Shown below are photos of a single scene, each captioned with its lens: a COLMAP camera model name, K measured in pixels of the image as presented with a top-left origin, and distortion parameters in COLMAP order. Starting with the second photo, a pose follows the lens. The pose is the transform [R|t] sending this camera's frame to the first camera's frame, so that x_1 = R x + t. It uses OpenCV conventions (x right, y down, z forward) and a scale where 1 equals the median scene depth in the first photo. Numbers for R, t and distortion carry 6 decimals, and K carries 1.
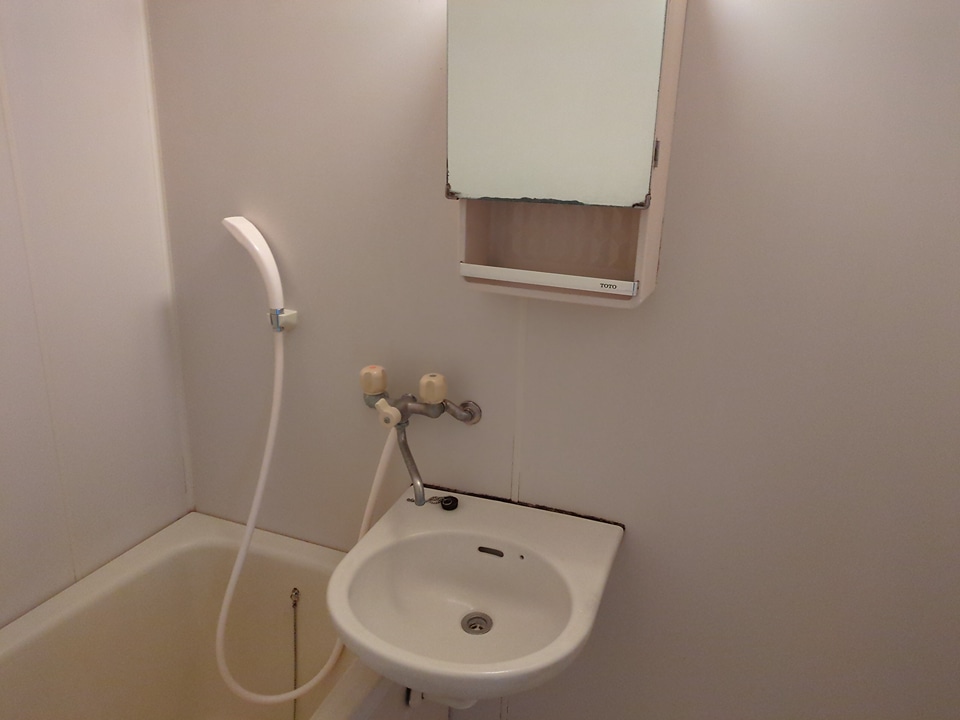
lens RADIAL K [[715.7, 0, 487.0], [0, 715.7, 358.9], [0, 0, 1]] dist [0.041968, -0.025416]
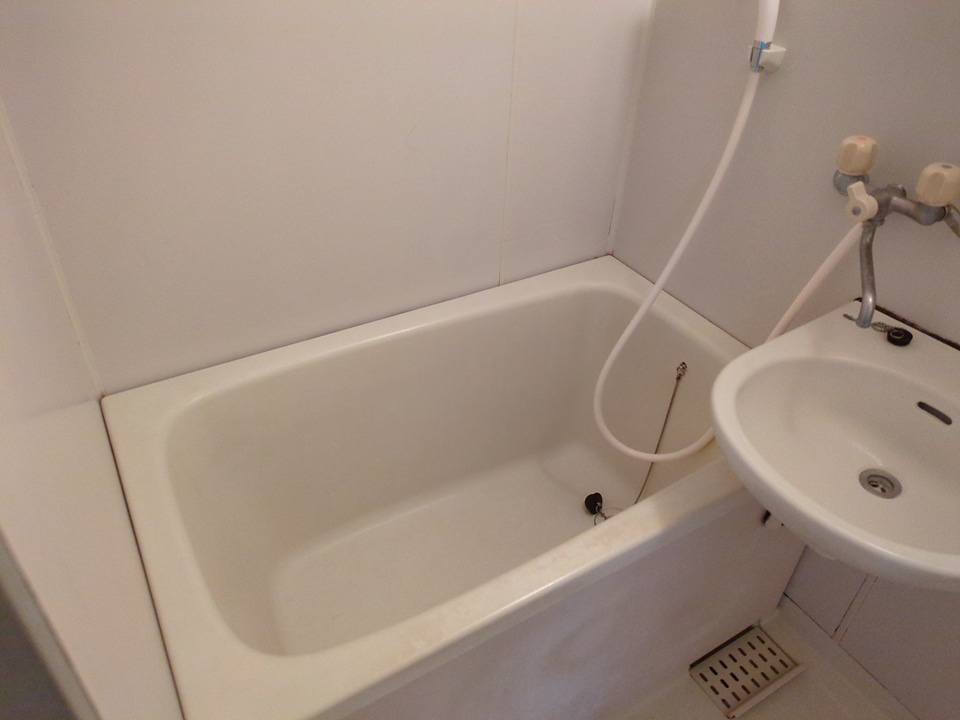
lens RADIAL K [[715.7, 0, 484.0], [0, 715.7, 363.1], [0, 0, 1]] dist [0.041968, -0.025416]
pose [[0.805195, 0.356312, -0.474029, -0.032632], [-0.186254, 0.910862, 0.368293, 0.020850], [0.563002, -0.208258, 0.799786, 0.104631]]
